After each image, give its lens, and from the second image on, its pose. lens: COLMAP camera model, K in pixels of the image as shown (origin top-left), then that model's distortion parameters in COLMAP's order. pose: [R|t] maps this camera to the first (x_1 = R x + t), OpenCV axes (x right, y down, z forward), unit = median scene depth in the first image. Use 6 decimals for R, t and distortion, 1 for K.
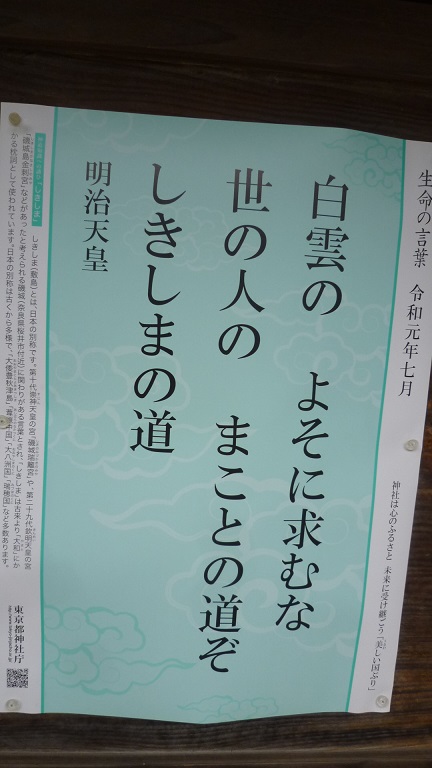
lens RADIAL K [[605.4, 0, 213.4], [0, 605.4, 398.3], [0, 0, 1]] dist [-0.090739, 0.020116]
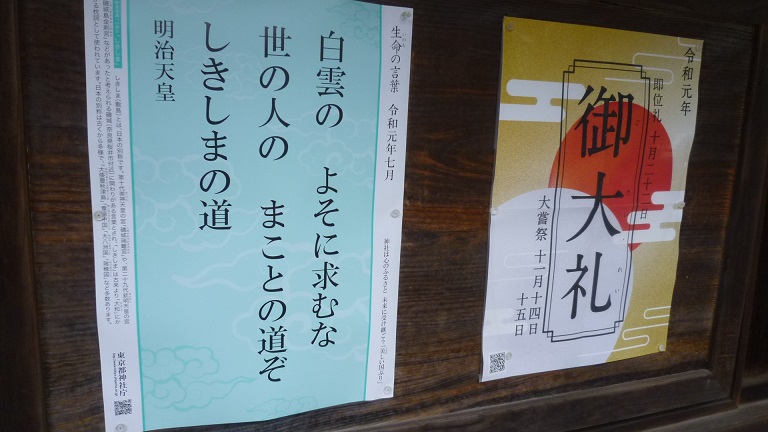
lens RADIAL K [[605.4, 0, 386.0], [0, 605.4, 218.0], [0, 0, 1]] dist [-0.090739, 0.020116]
pose [[0.962377, -0.066586, 0.263434, -0.086079], [0.052396, 0.996790, 0.060537, -0.001958], [-0.266619, -0.044456, 0.962776, -0.437965]]
